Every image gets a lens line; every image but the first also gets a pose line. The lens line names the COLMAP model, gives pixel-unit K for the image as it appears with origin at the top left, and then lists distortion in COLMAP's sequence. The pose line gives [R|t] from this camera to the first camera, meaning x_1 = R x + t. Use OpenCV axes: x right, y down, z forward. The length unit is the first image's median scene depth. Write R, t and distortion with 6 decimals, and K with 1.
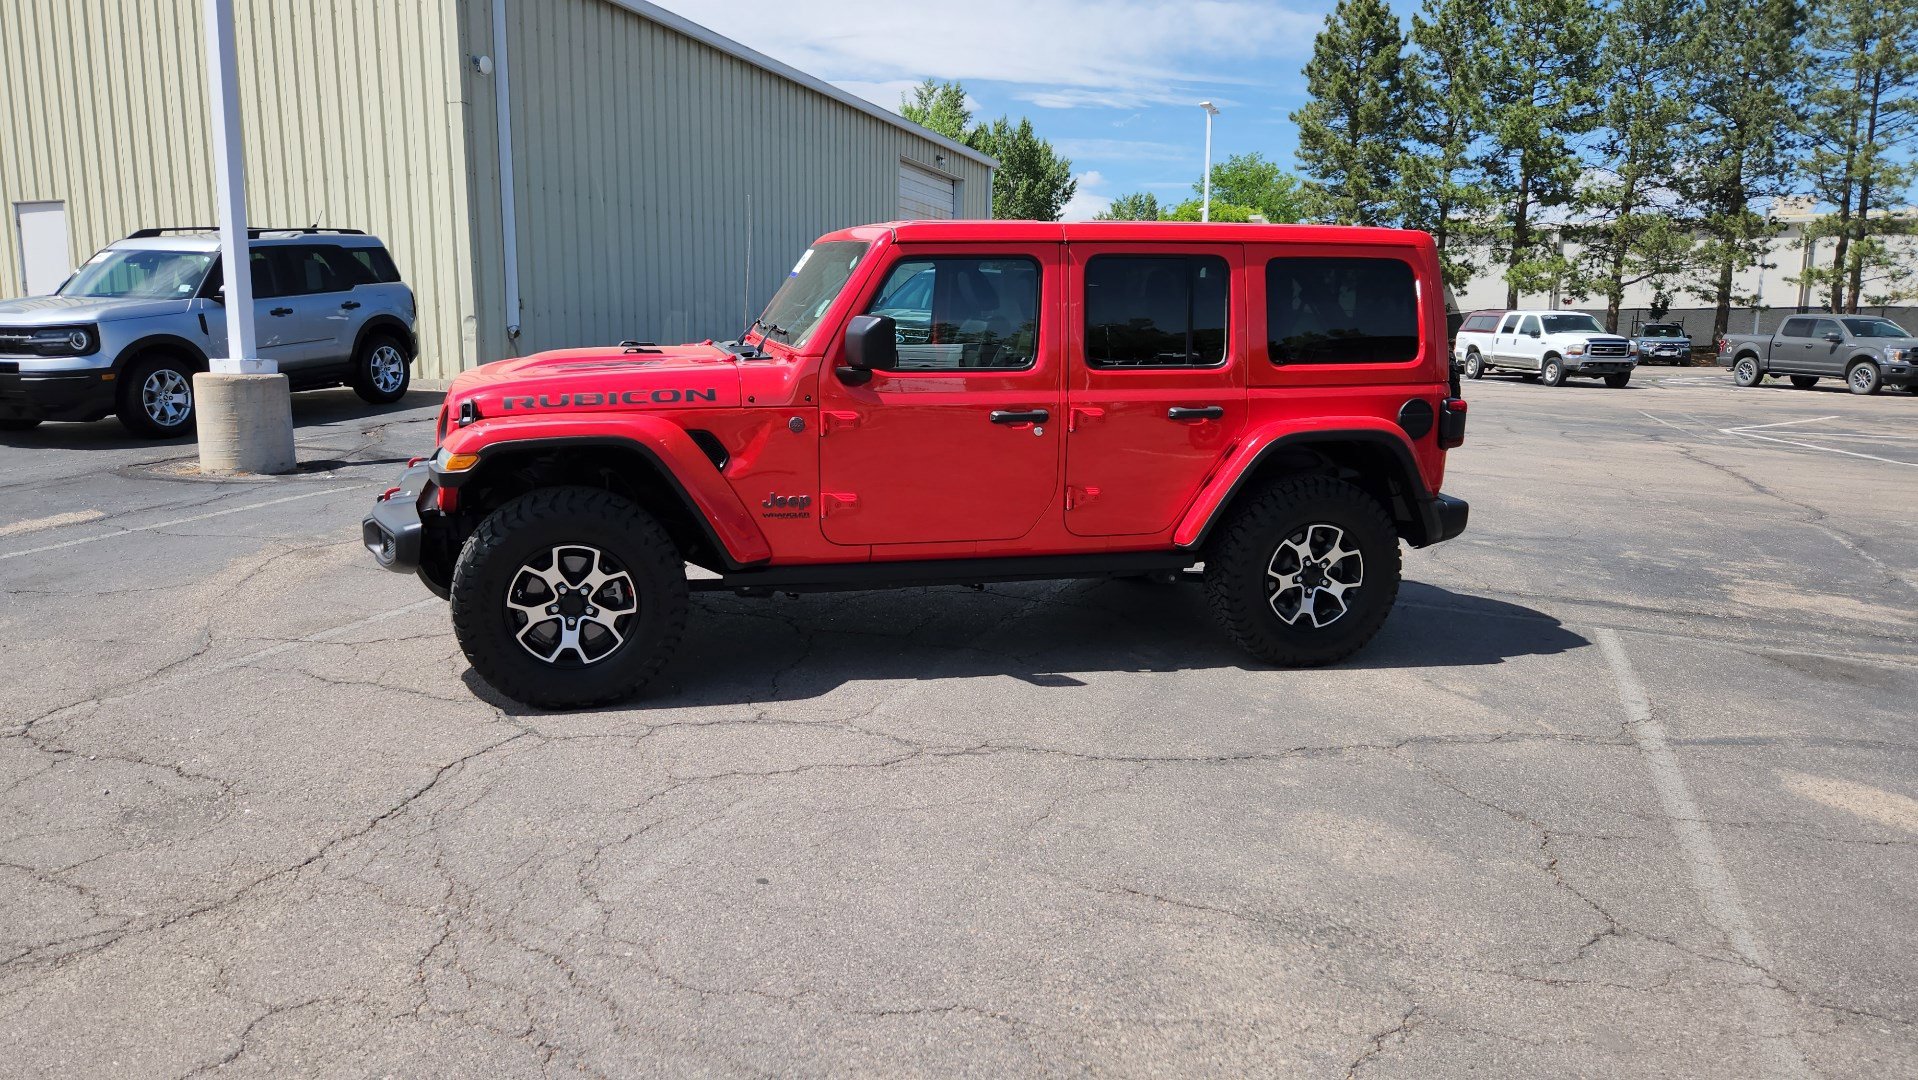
lens RADIAL K [[1286.3, 0, 919.8], [0, 1286.3, 548.7], [0, 0, 1]] dist [0.068982, -0.055303]
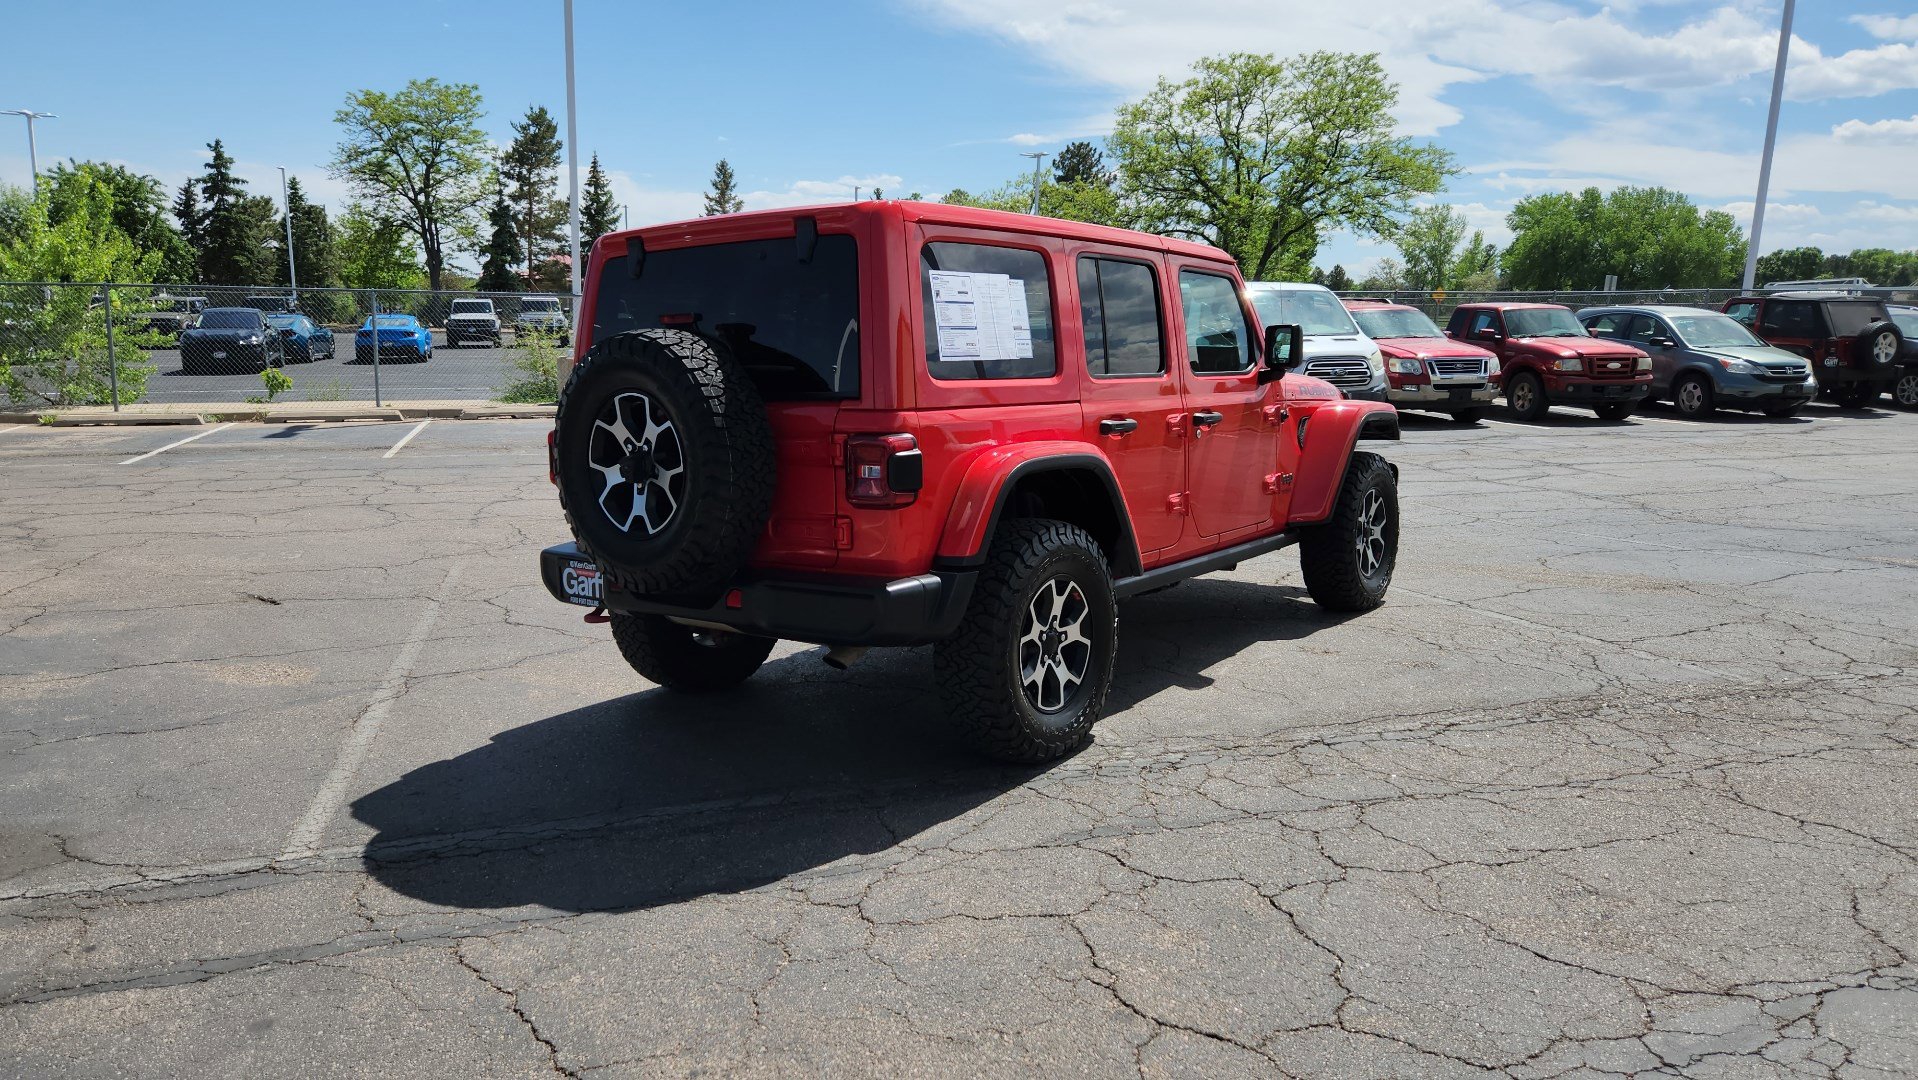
lens RADIAL K [[1286.9, 0, 920.6], [0, 1286.9, 549.7], [0, 0, 1]] dist [0.070402, -0.056399]
pose [[-0.798907, 0.082941, -0.595708, 0.755994], [-0.122273, 0.947366, 0.295882, -0.328849], [0.588894, 0.309221, -0.746716, 1.849267]]
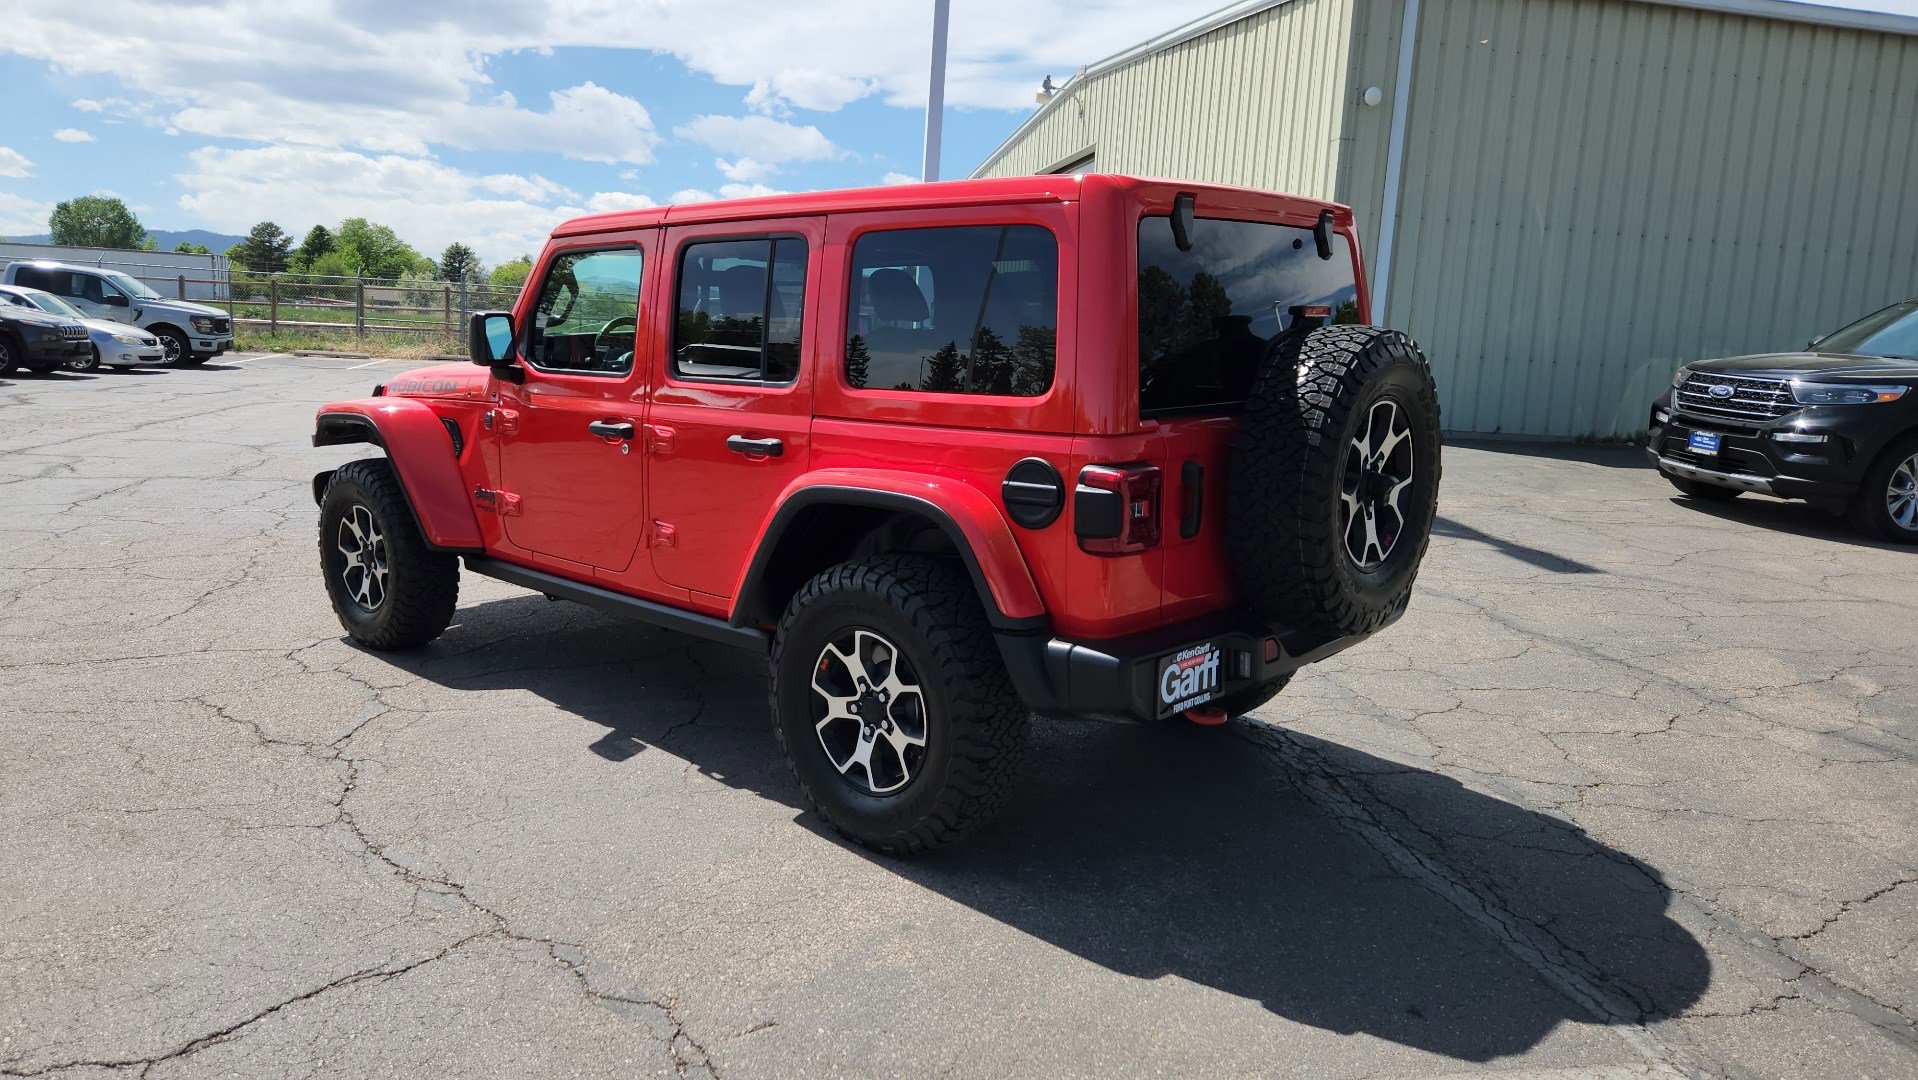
lens RADIAL K [[1286.3, 0, 921.2], [0, 1286.3, 526.6], [0, 0, 1]] dist [0.068982, -0.055303]
pose [[0.543863, 0.125392, -0.829753, 0.849404], [-0.176684, 0.983719, 0.032852, -0.096378], [0.820363, 0.128737, 0.557163, 0.647661]]
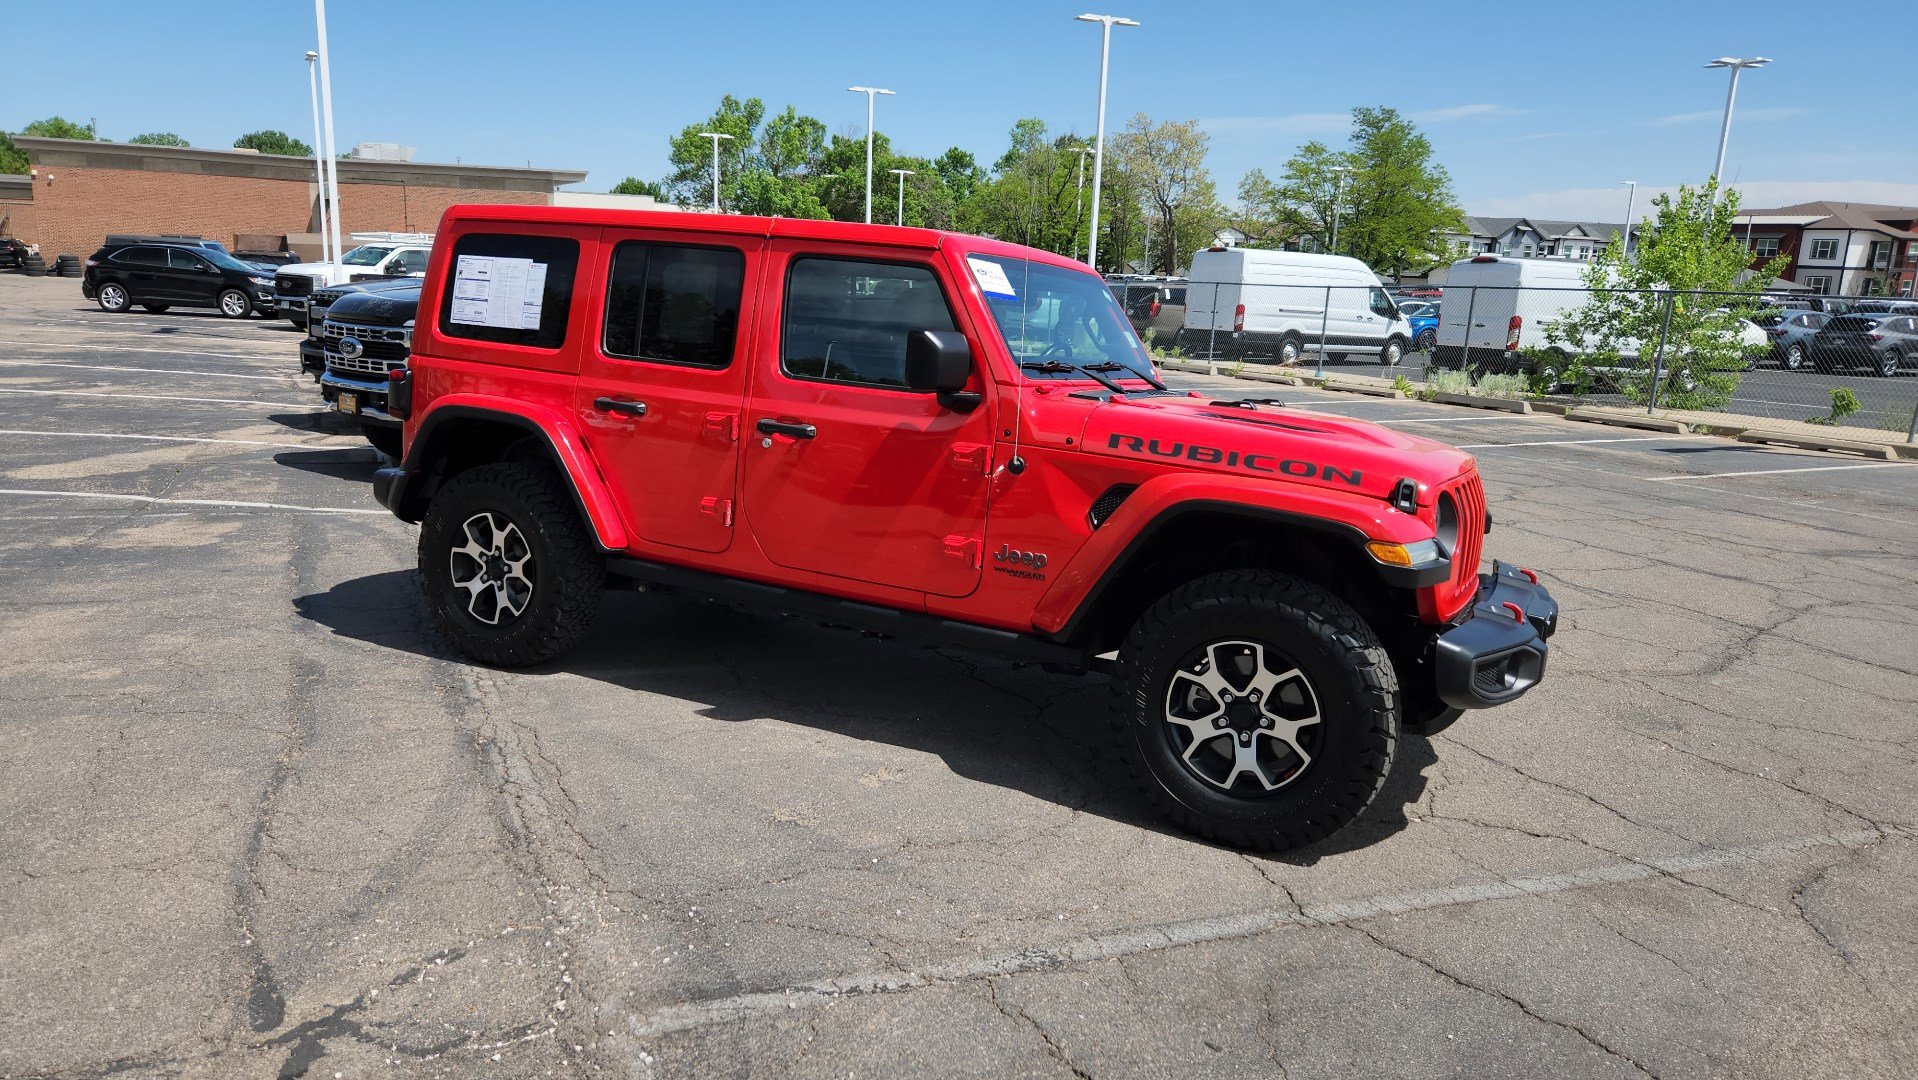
lens RADIAL K [[1286.3, 0, 919.2], [0, 1286.3, 528.4], [0, 0, 1]] dist [0.068982, -0.055303]
pose [[-0.725428, -0.180629, 0.664174, -0.633756], [0.060439, 0.944507, 0.322882, -0.363727], [-0.685640, 0.274370, -0.674255, 1.738550]]
